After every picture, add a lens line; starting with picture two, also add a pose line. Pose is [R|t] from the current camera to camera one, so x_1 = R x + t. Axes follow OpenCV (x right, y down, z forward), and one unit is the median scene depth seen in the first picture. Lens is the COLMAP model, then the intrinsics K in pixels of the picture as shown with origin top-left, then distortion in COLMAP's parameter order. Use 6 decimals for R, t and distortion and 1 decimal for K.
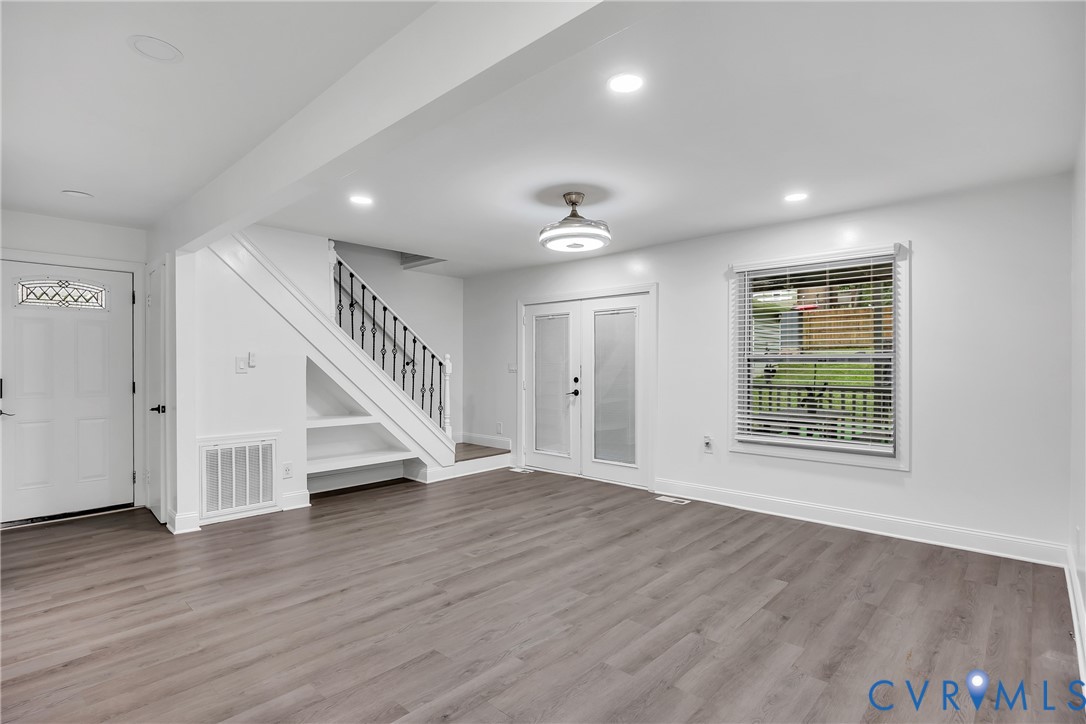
lens RADIAL K [[525.7, 0, 543.7], [0, 525.7, 370.2], [0, 0, 1]] dist [-0.012412, 0.000371]
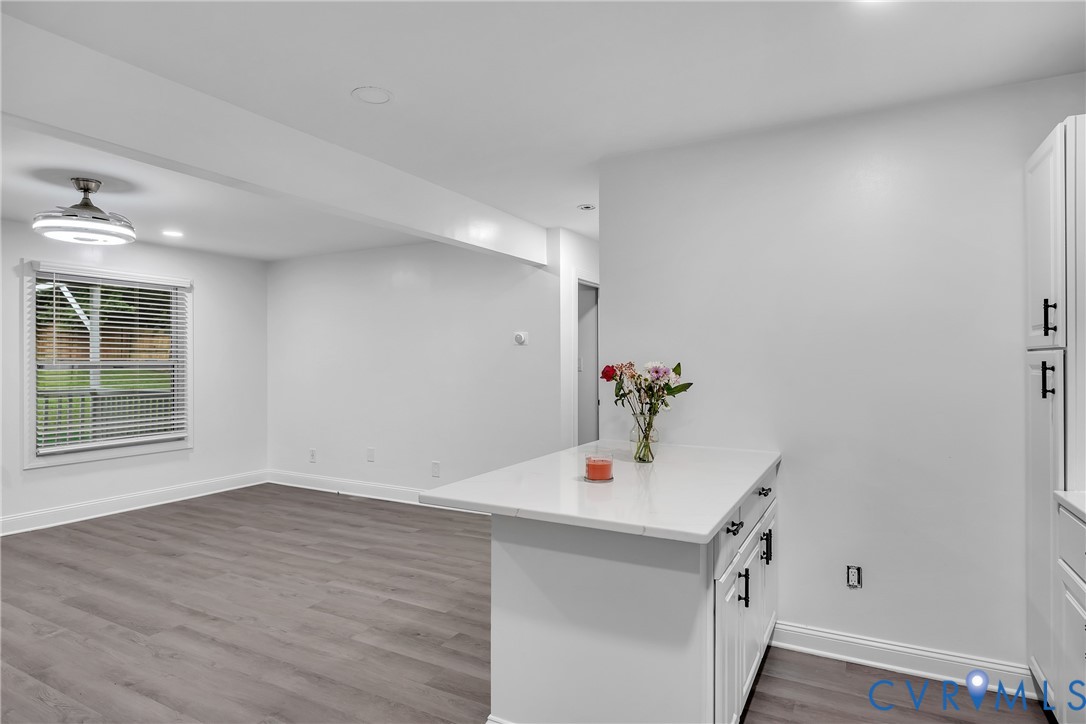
lens RADIAL K [[597.2, 0, 543.5], [0, 597.2, 360.0], [0, 0, 1]] dist [0.000023, -0.001562]
pose [[-0.241441, 0.001920, 0.970414, -1.065852], [0.011059, 0.999939, 0.000773, -0.028424], [-0.970353, 0.010919, -0.241447, 0.493912]]
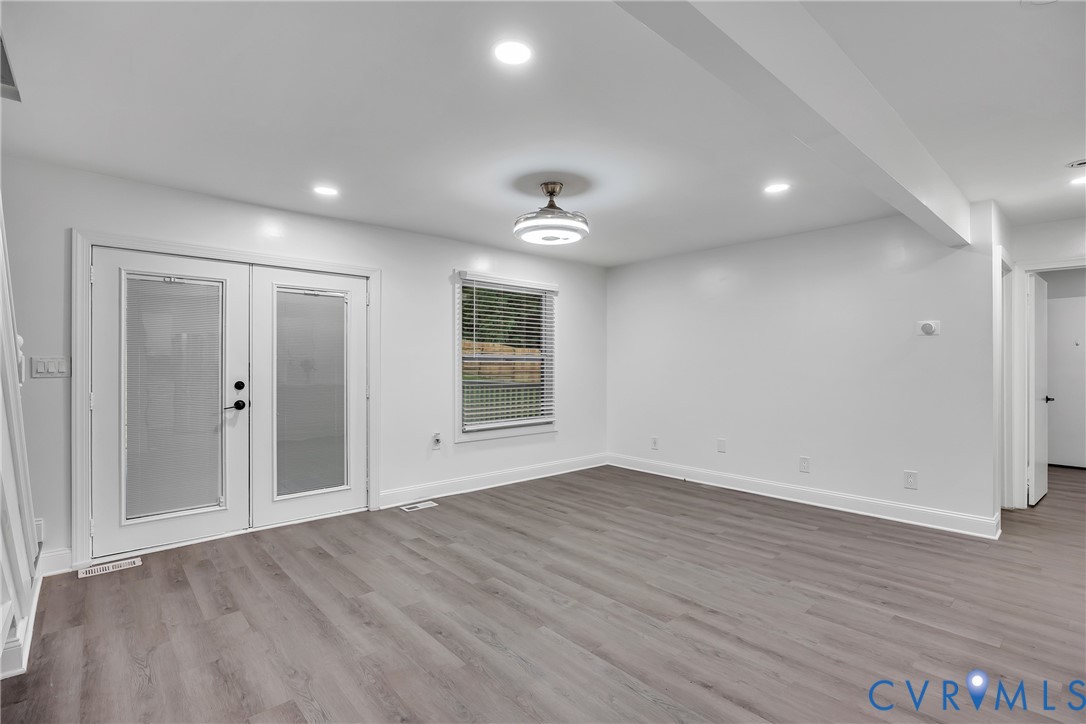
lens RADIAL K [[506.6, 0, 546.6], [0, 506.6, 365.2], [0, 0, 1]] dist [-0.014300, 0.000820]
pose [[0.098394, -0.002137, 0.995145, -0.842896], [0.007948, 0.999967, 0.001362, -0.007150], [-0.995116, 0.007775, 0.098407, 0.901113]]
